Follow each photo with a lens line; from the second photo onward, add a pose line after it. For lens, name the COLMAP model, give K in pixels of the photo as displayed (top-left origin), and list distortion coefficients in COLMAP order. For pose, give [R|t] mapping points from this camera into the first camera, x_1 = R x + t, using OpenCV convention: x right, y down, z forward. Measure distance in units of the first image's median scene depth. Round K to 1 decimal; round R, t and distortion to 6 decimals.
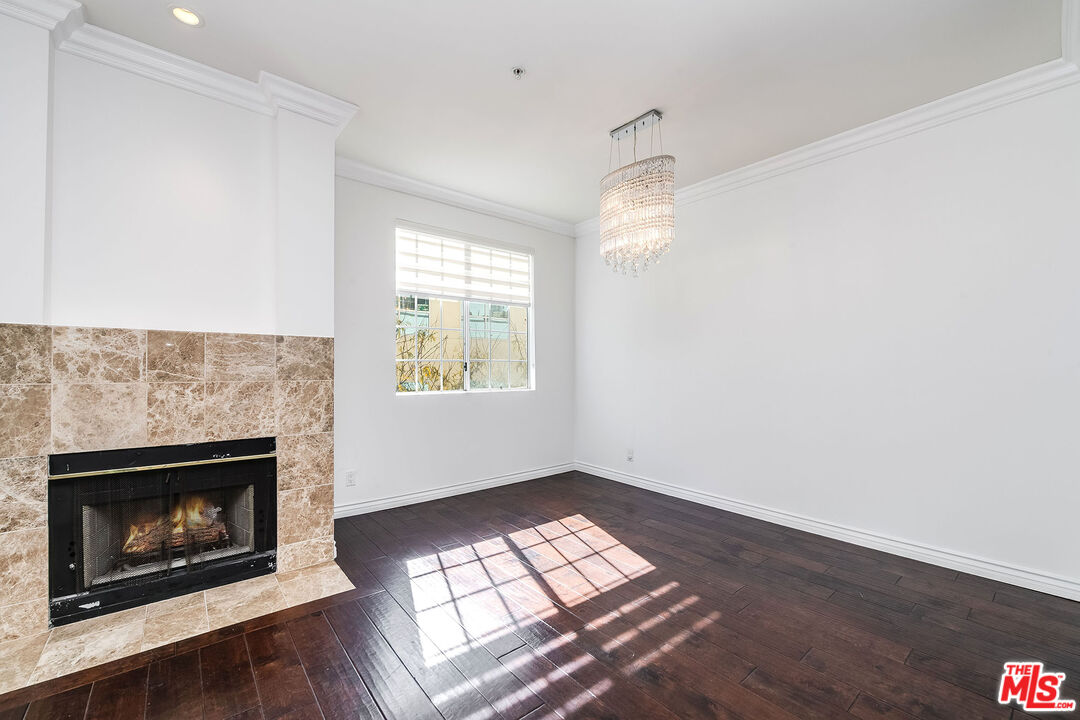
lens RADIAL K [[439.0, 0, 542.2], [0, 439.0, 367.8], [0, 0, 1]] dist [-0.001260, -0.000208]
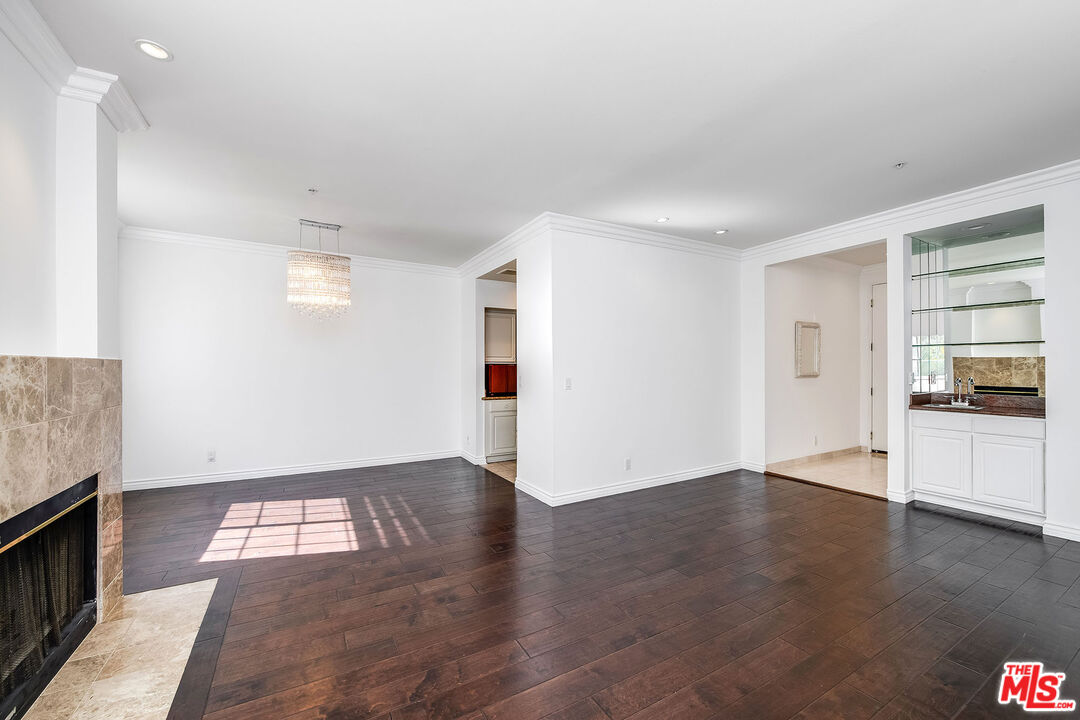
lens RADIAL K [[429.8, 0, 543.0], [0, 429.8, 364.6], [0, 0, 1]] dist [-0.003360, -0.000300]
pose [[0.171026, 0.002033, 0.985264, -1.315762], [-0.001285, 0.999997, -0.001841, -0.061699], [-0.985266, -0.000952, 0.171029, -0.044297]]
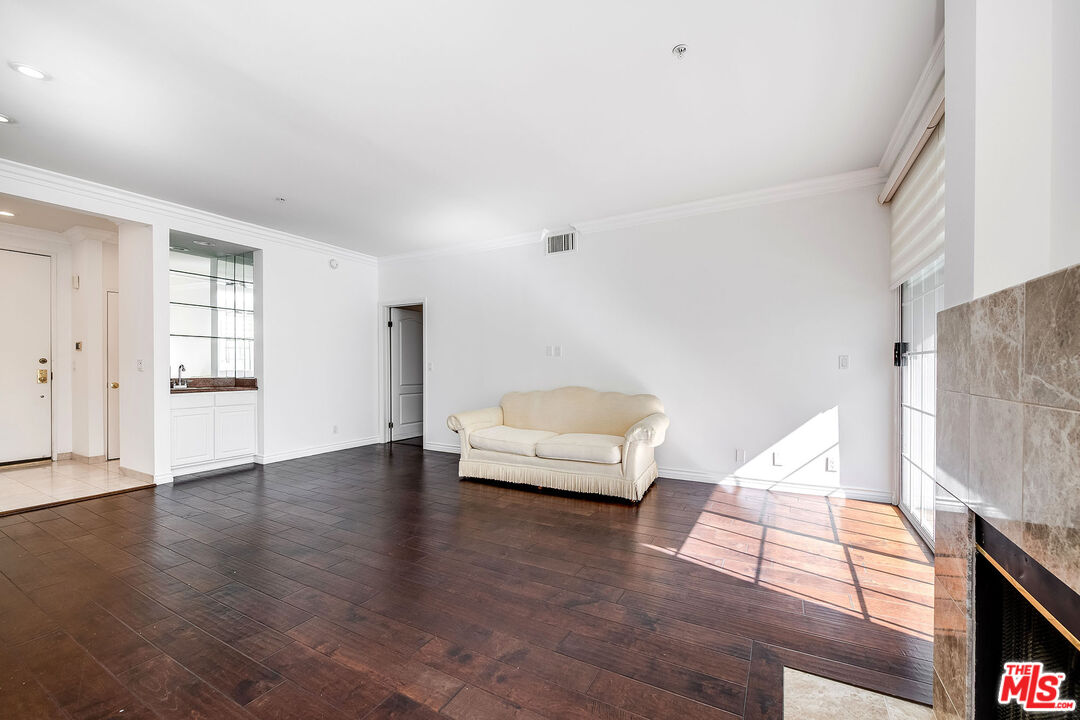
lens RADIAL K [[439.0, 0, 542.2], [0, 439.0, 367.8], [0, 0, 1]] dist [-0.001260, -0.000208]
pose [[-0.931145, 0.000709, -0.364650, -0.255567], [0.000940, 0.999999, -0.000457, -0.001285], [0.364649, -0.000768, -0.931145, 1.057866]]
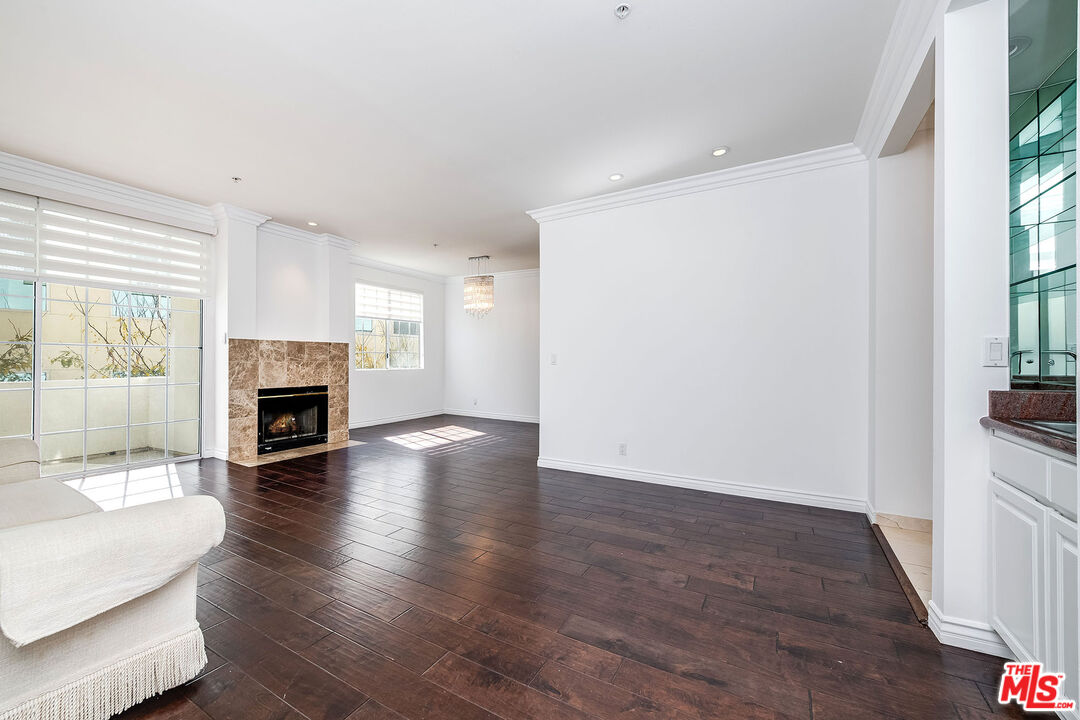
lens RADIAL K [[422.5, 0, 540.0], [0, 422.5, 360.0], [0, 0, 1]] dist [0.000076, -0.000052]
pose [[0.936904, 0.002335, 0.349578, -0.333909], [-0.005225, 0.999960, 0.007324, -0.001439], [-0.349547, -0.008688, 0.936879, -1.527982]]
